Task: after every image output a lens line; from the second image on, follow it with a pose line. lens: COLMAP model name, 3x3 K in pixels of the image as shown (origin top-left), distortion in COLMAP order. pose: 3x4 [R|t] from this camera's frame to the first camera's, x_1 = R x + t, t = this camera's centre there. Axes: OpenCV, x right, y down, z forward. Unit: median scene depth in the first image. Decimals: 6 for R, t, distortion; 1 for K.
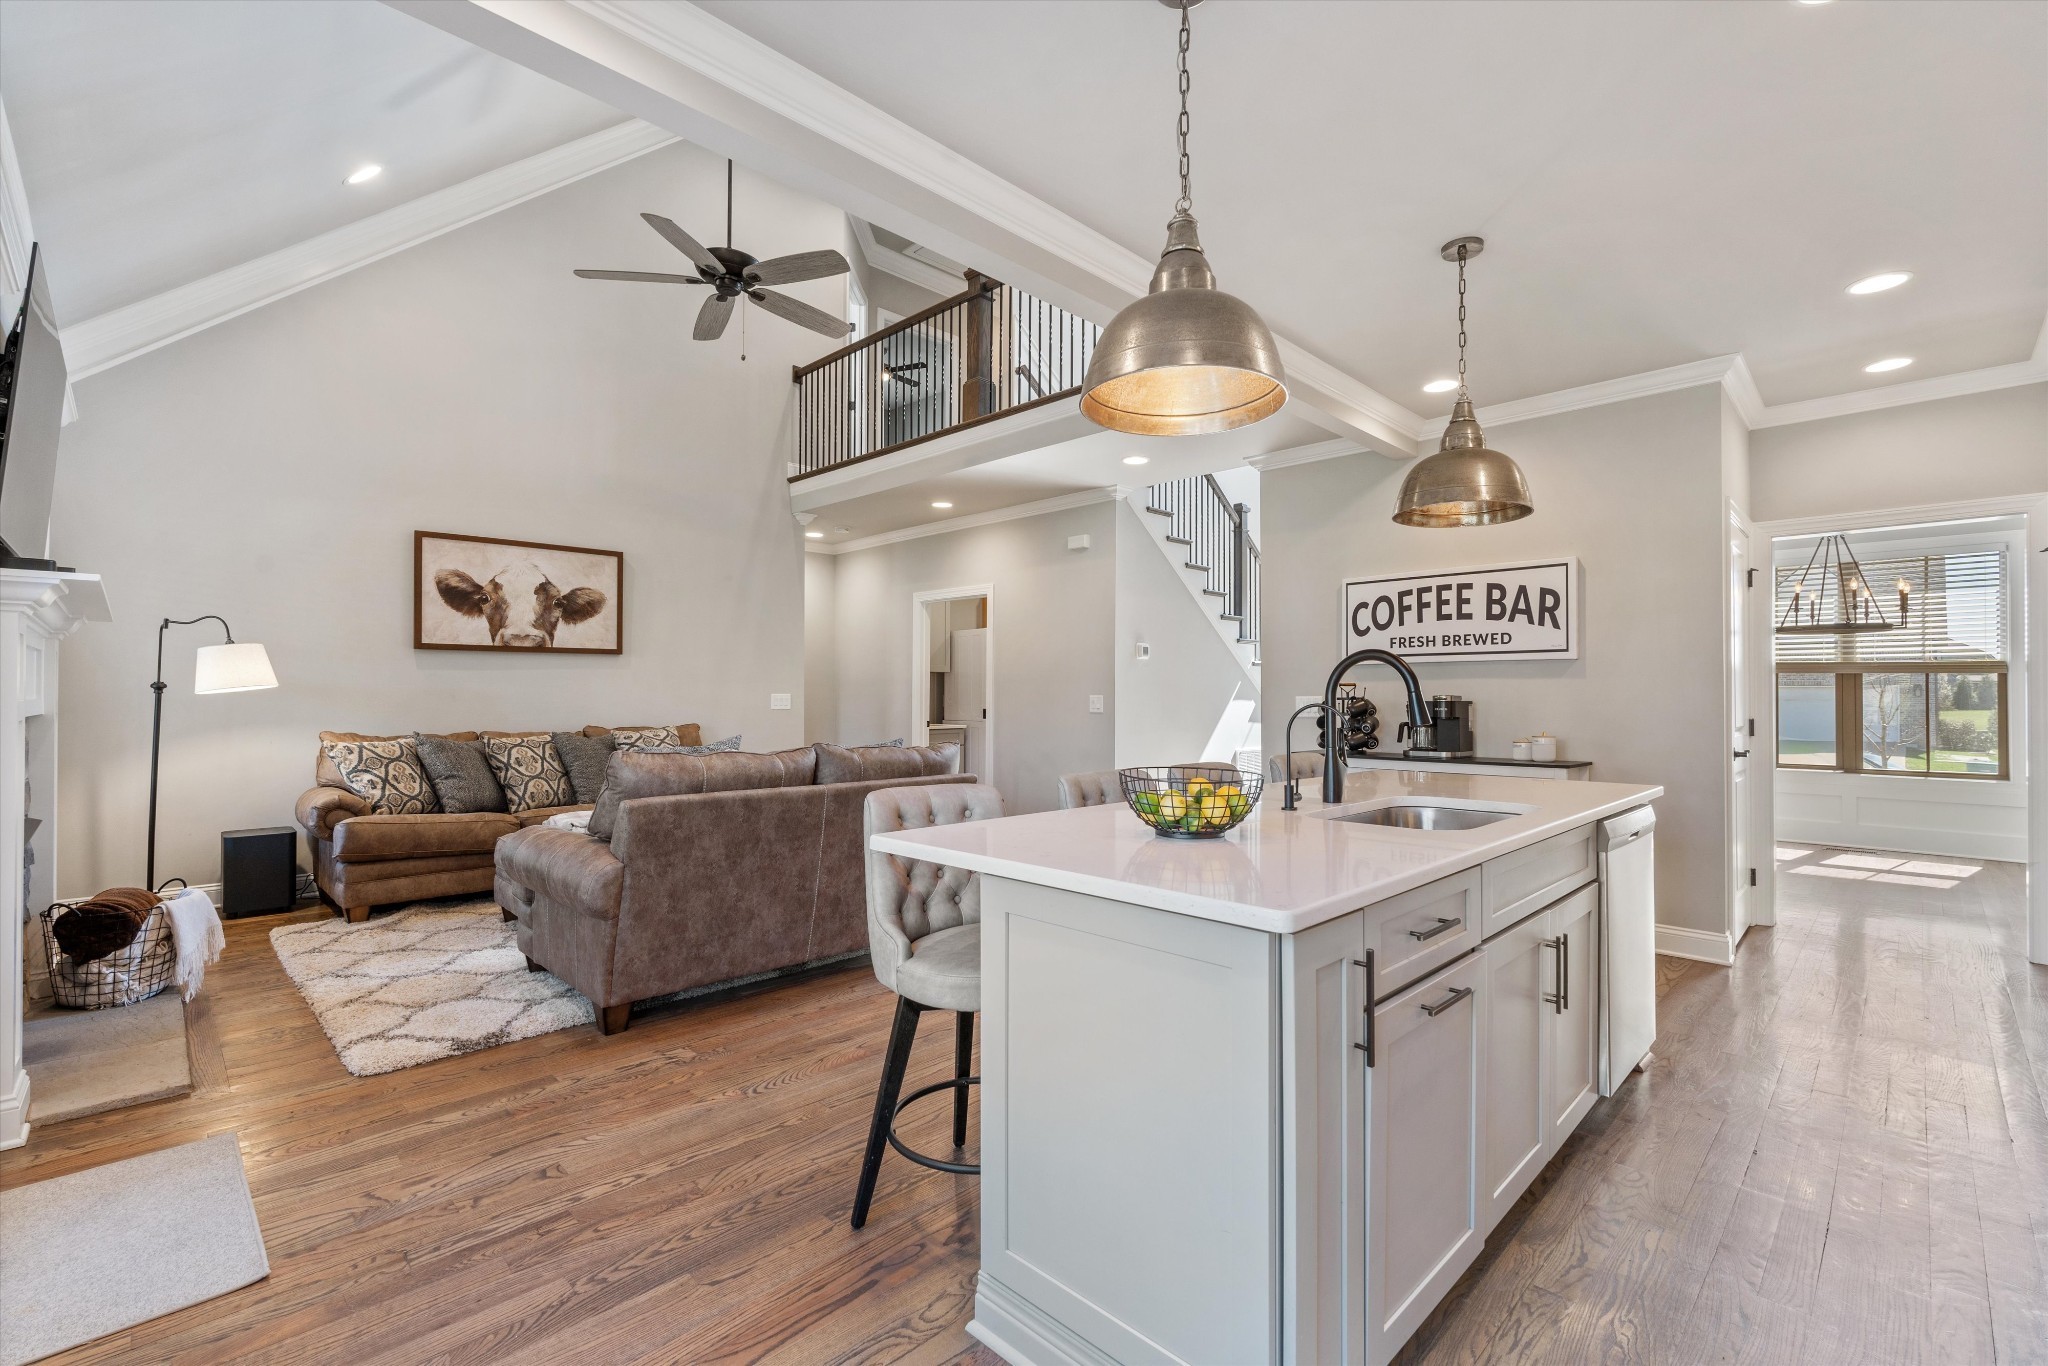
lens RADIAL K [[897.7, 0, 1024.0], [0, 897.7, 683.0], [0, 0, 1]] dist [-0.002375, -0.000007]
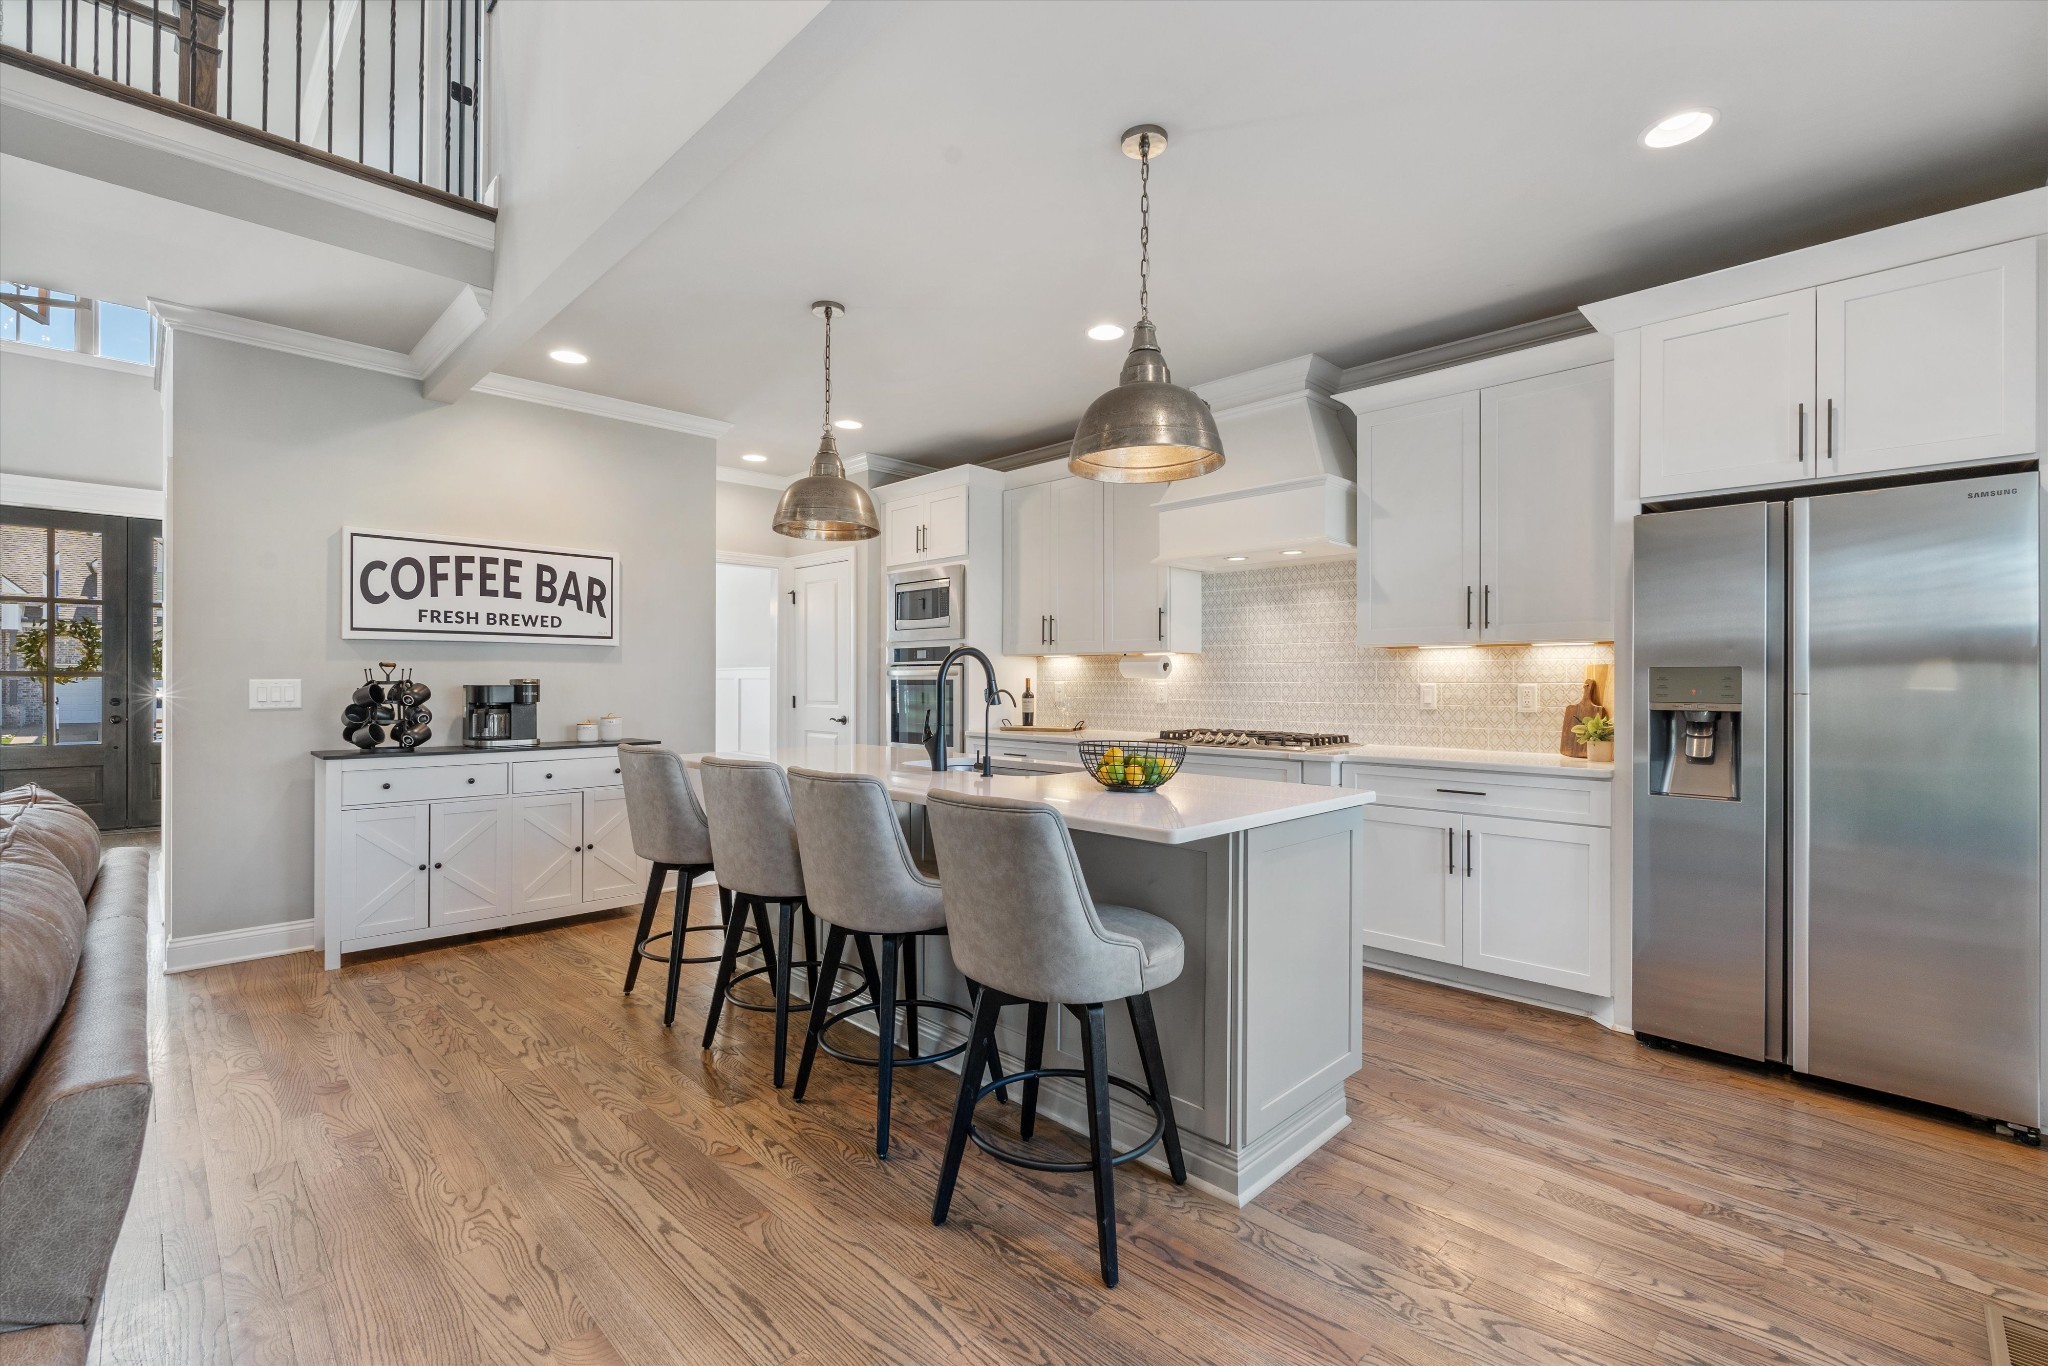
lens RADIAL K [[897.7, 0, 1024.0], [0, 897.7, 683.0], [0, 0, 1]] dist [-0.002375, -0.000007]
pose [[-0.004445, -0.002127, 0.999988, -0.454340], [-0.015797, 0.999873, 0.002057, 0.007707], [-0.999865, -0.015787, -0.004478, 0.470066]]
